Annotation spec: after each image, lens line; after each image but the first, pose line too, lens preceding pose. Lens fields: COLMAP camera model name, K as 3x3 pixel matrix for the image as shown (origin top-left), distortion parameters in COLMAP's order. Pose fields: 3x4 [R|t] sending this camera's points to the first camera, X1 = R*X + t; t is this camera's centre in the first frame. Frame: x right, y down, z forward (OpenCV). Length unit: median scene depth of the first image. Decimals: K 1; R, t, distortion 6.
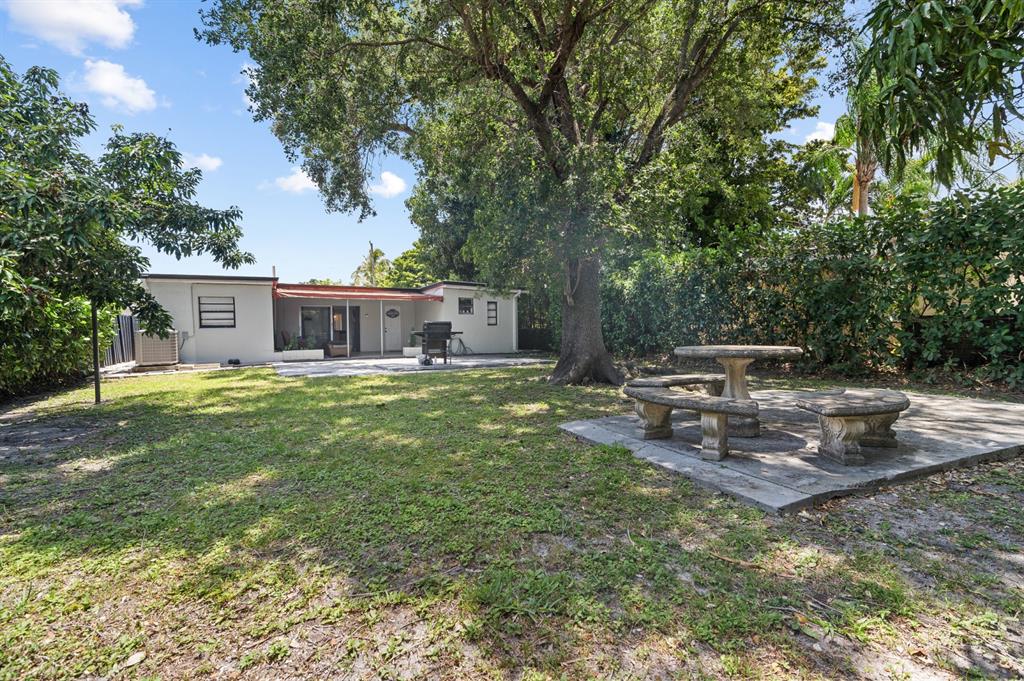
lens RADIAL K [[473.9, 0, 511.5], [0, 473.9, 341.1], [0, 0, 1]] dist [0.001099, 0.000555]
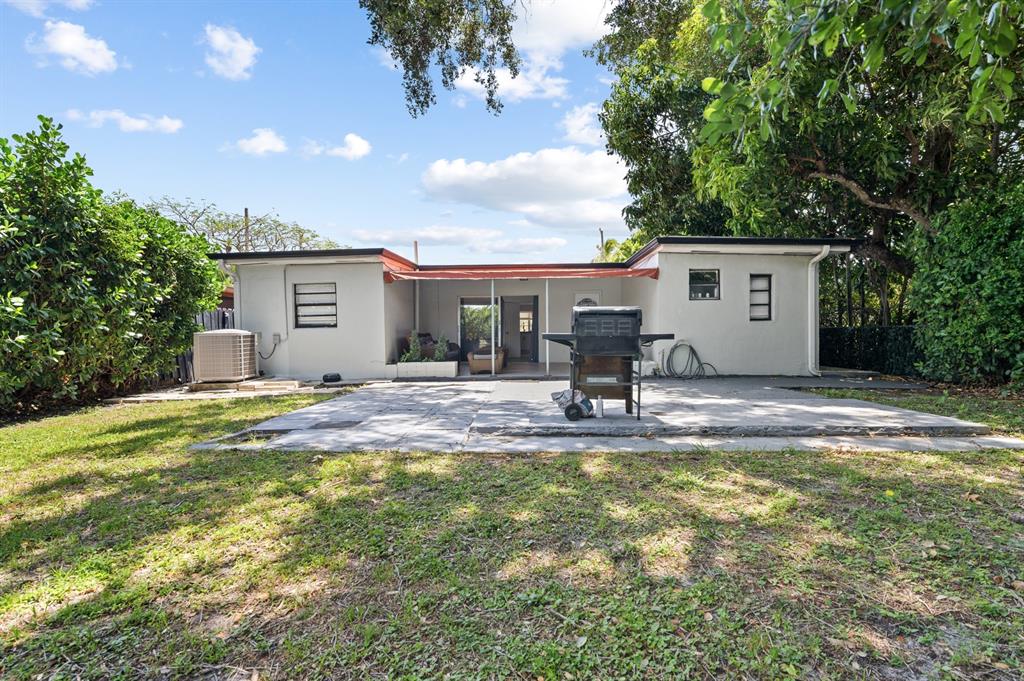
lens RADIAL K [[473.9, 0, 512.5], [0, 473.9, 337.5], [0, 0, 1]] dist [0.001099, 0.000555]
pose [[0.865504, 0.004145, -0.500884, -0.018591], [-0.009057, 0.999932, -0.007375, -0.010261], [0.500820, 0.010920, 0.865483, 0.495635]]
